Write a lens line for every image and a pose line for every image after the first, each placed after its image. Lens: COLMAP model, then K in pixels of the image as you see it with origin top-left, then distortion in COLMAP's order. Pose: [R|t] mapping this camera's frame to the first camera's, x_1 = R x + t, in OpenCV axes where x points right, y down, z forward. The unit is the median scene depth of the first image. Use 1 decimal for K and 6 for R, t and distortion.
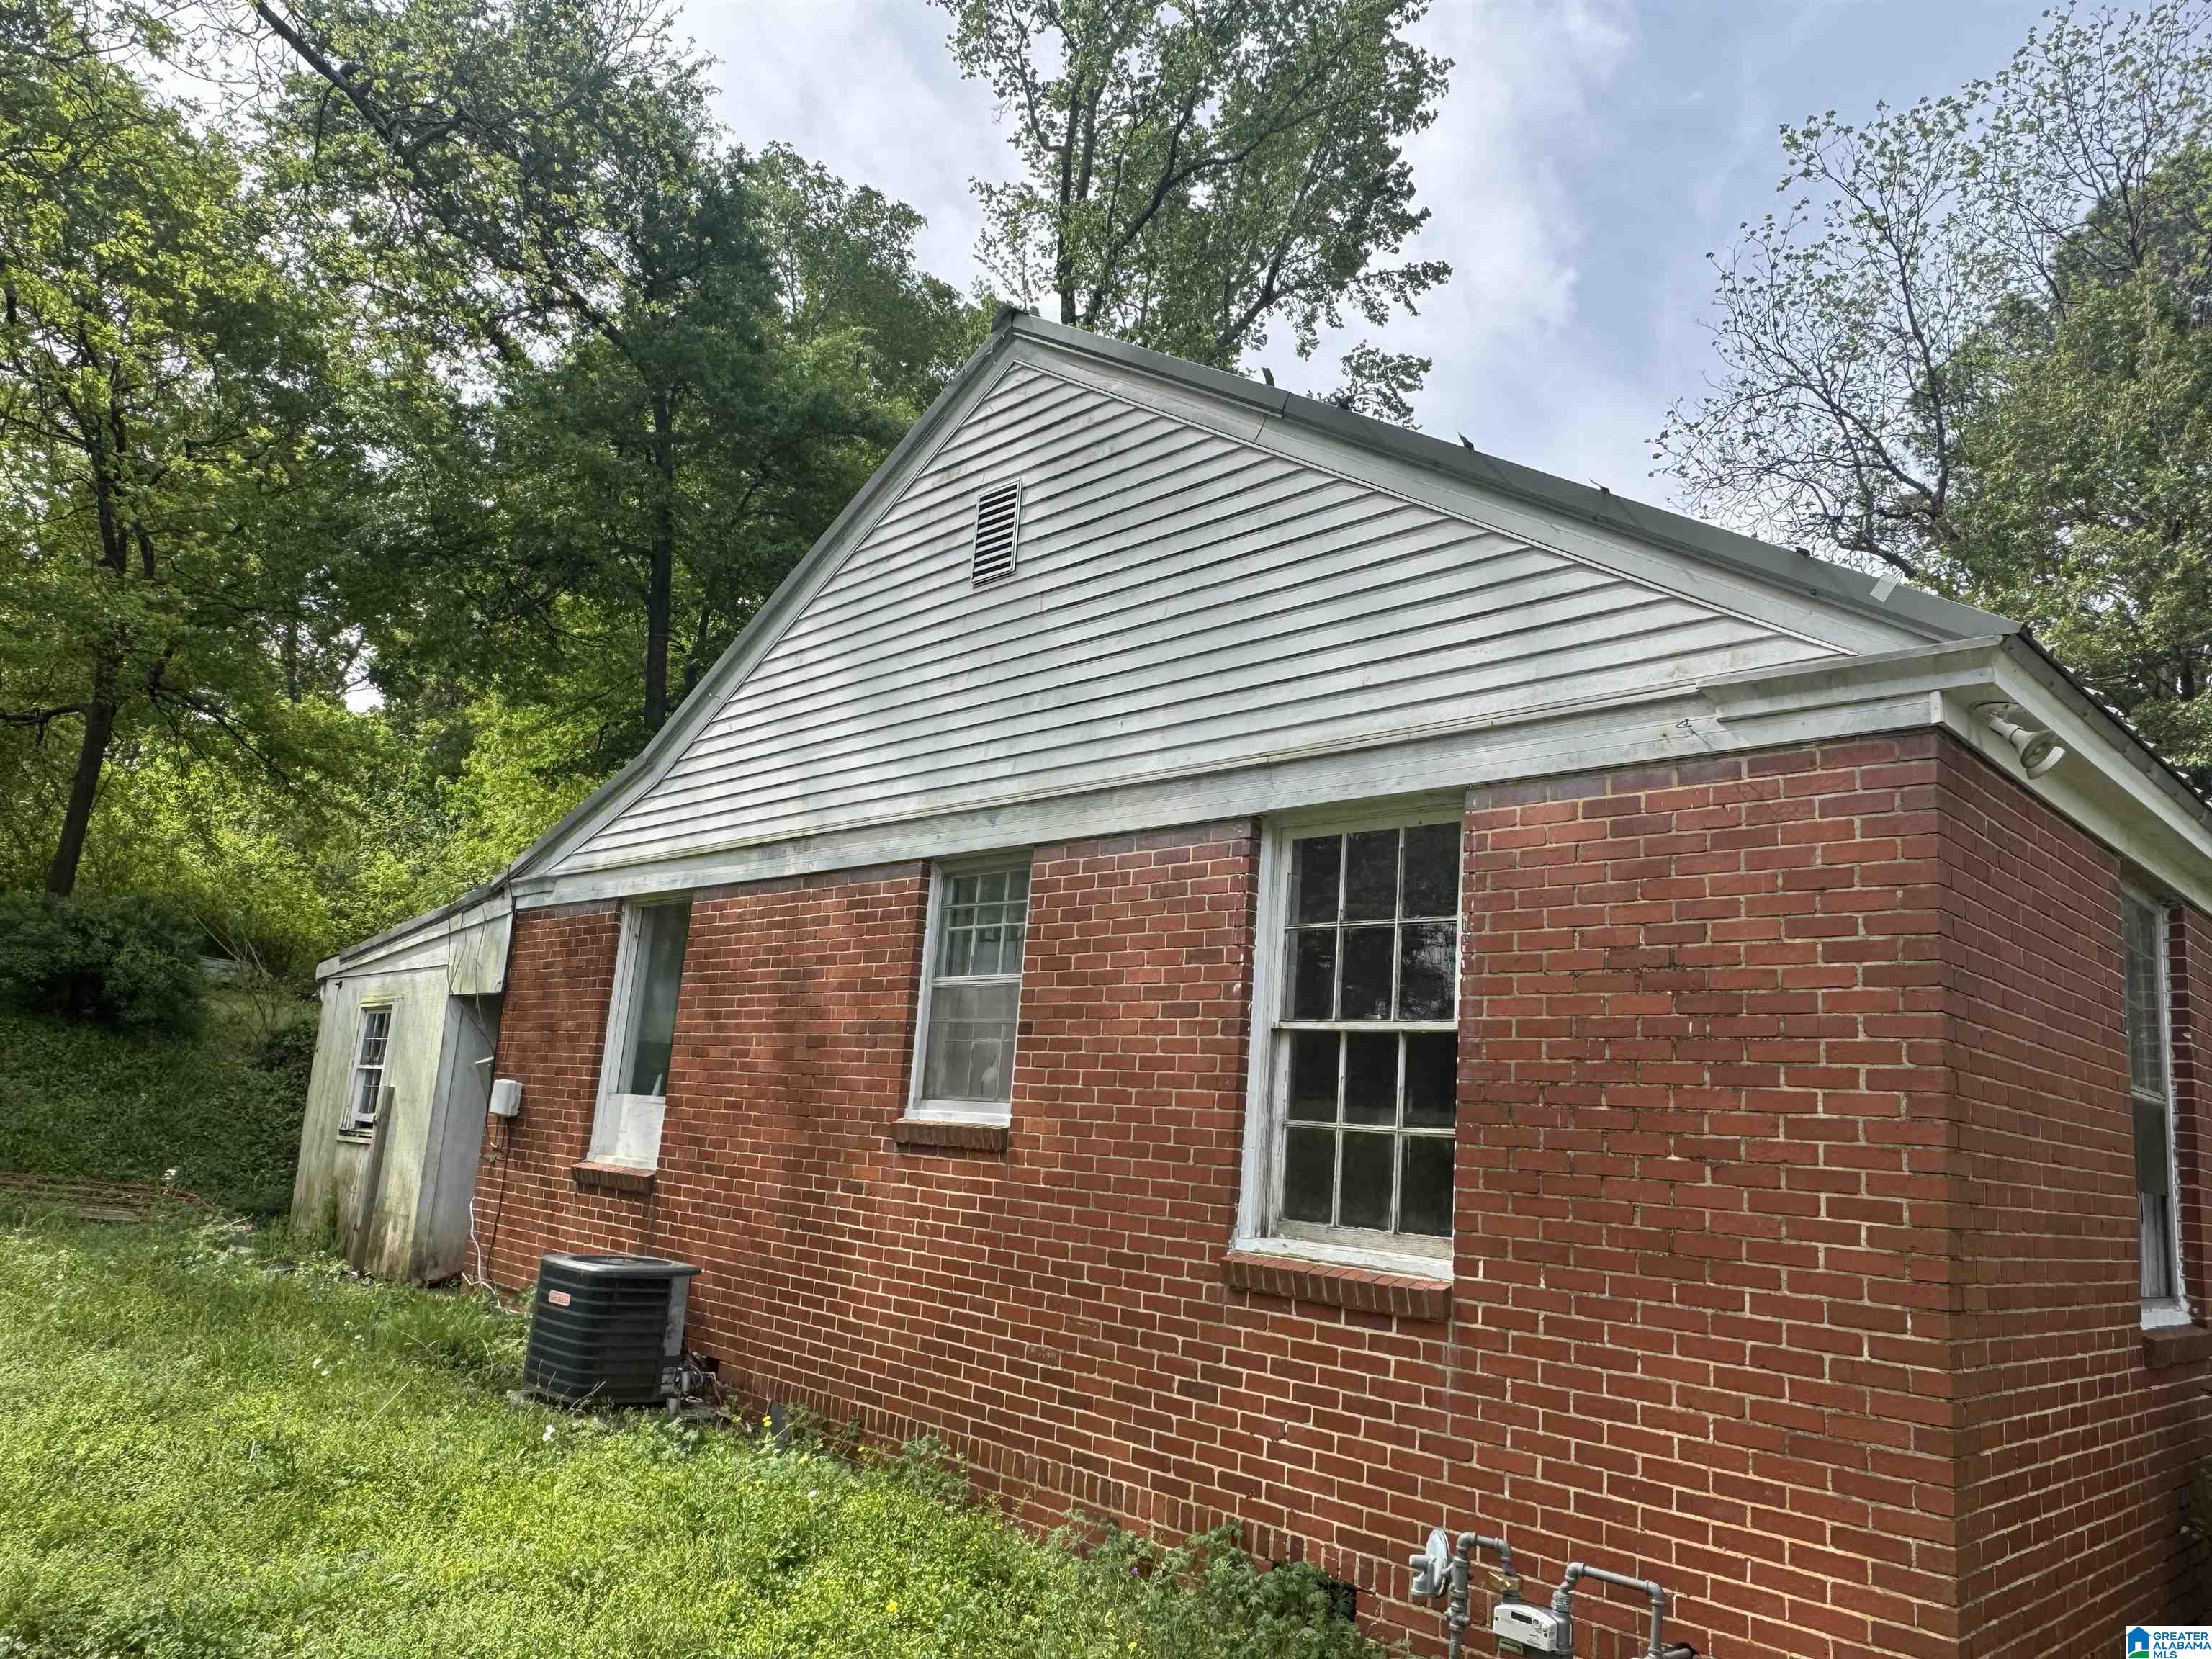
lens RADIAL K [[1525.4, 0, 1109.5], [0, 1525.4, 833.8], [0, 0, 1]] dist [0.008740, -0.004108]
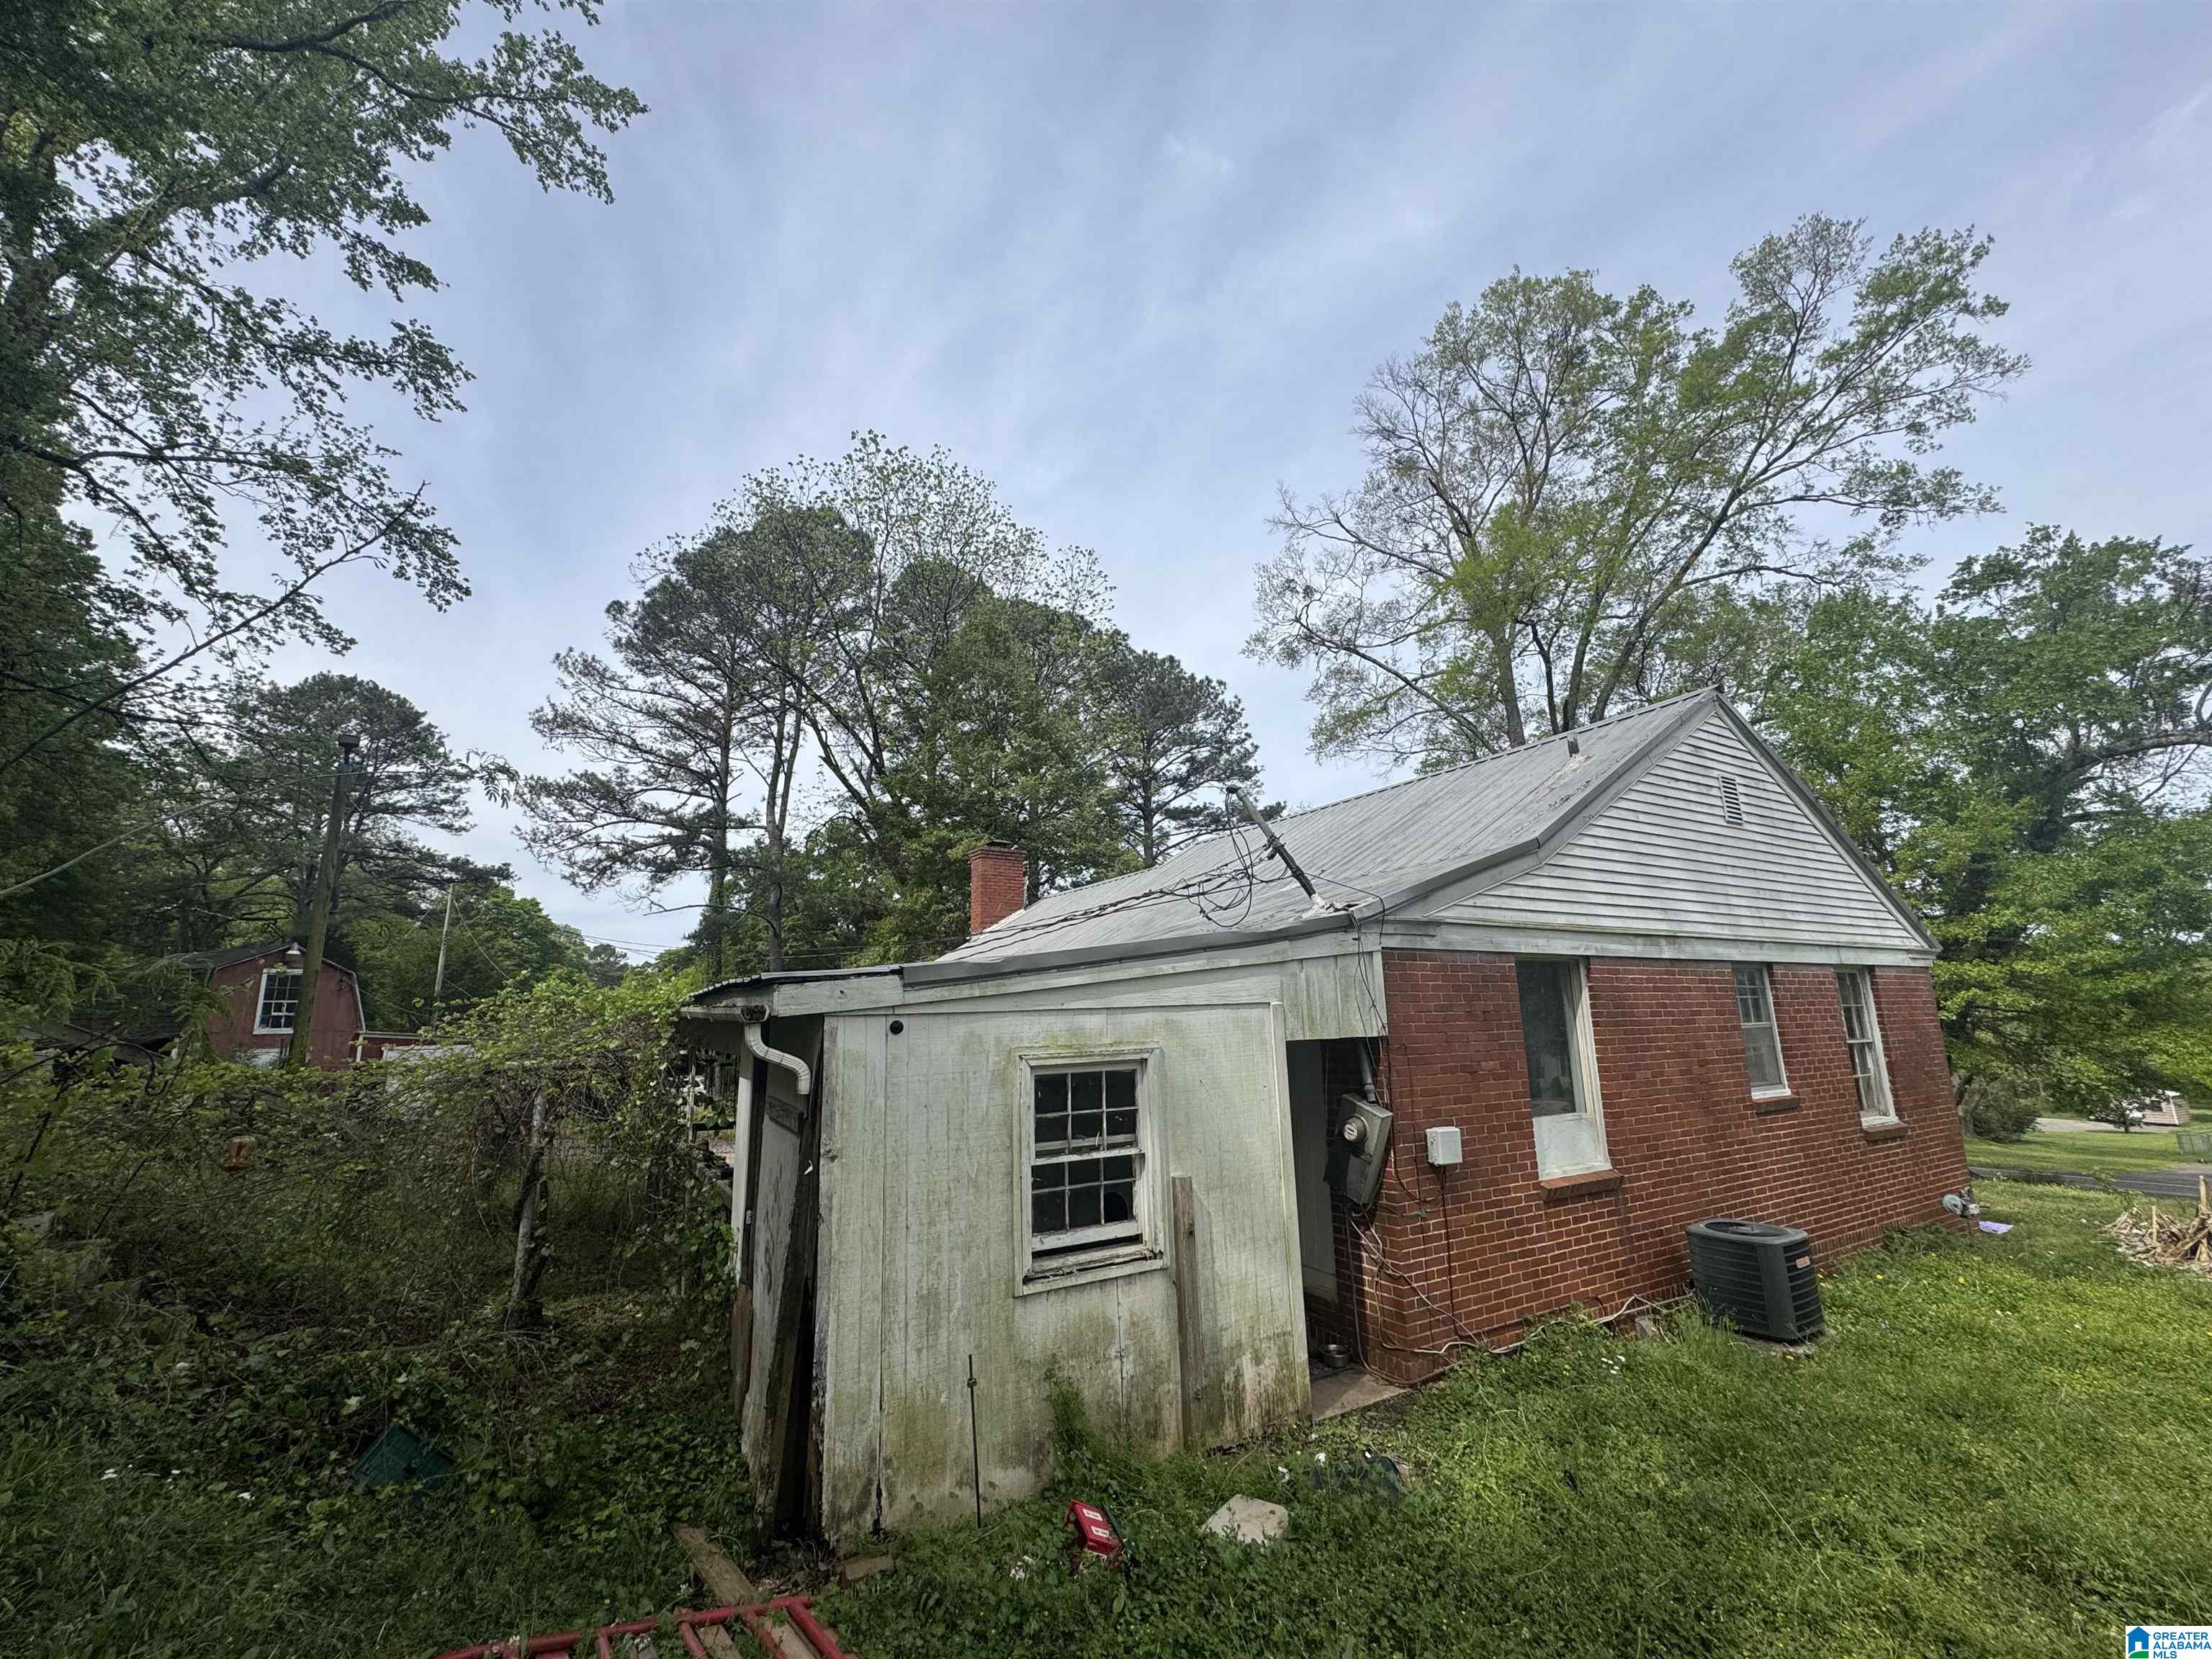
lens RADIAL K [[882.0, 0, 1108.7], [0, 882.0, 829.2], [0, 0, 1]] dist [0.001009, 0.000034]
pose [[0.241660, 0.120289, 0.962877, -1.400241], [-0.163299, 0.983176, -0.081840, 0.072390], [-0.956522, -0.137460, 0.257237, 1.489173]]
